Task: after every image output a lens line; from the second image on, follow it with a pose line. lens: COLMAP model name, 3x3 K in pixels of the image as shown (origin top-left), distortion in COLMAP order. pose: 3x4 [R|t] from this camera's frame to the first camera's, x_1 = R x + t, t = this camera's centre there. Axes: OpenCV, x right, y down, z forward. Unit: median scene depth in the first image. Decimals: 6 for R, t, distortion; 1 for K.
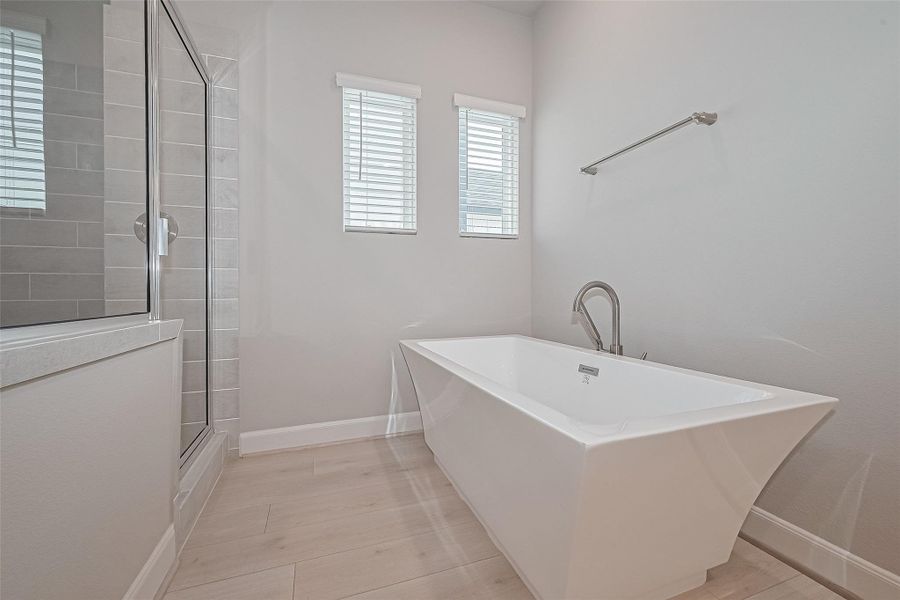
lens RADIAL K [[366.8, 0, 450.0], [0, 366.8, 300.0], [0, 0, 1]] dist [-0.000365, -0.000022]
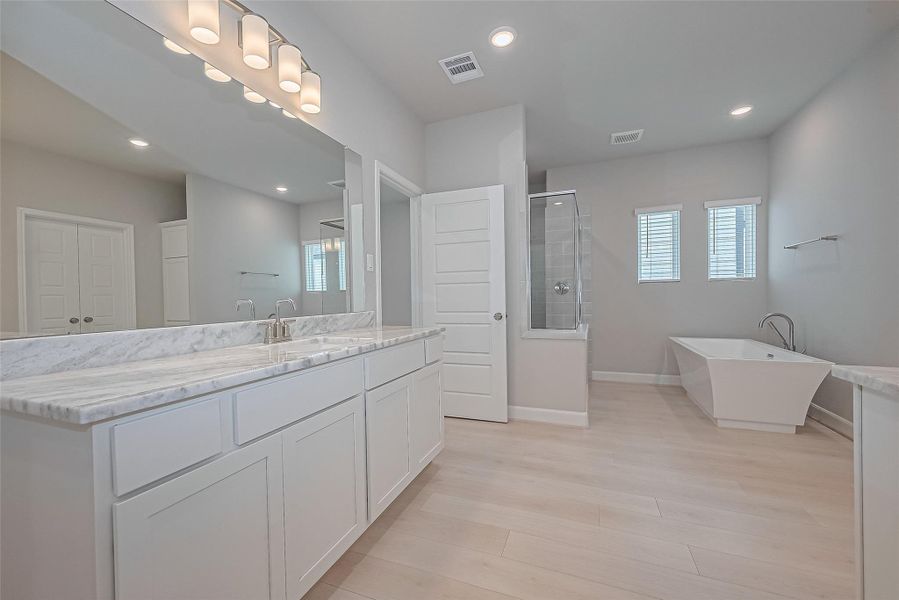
lens RADIAL K [[366.4, 0, 449.5], [0, 366.4, 300.0], [0, 0, 1]] dist [-0.000365, -0.000022]
pose [[0.754392, -0.002939, -0.656417, 0.260994], [0.002708, 0.999995, -0.001364, -0.092826], [0.656418, -0.000748, 0.754397, -1.248842]]
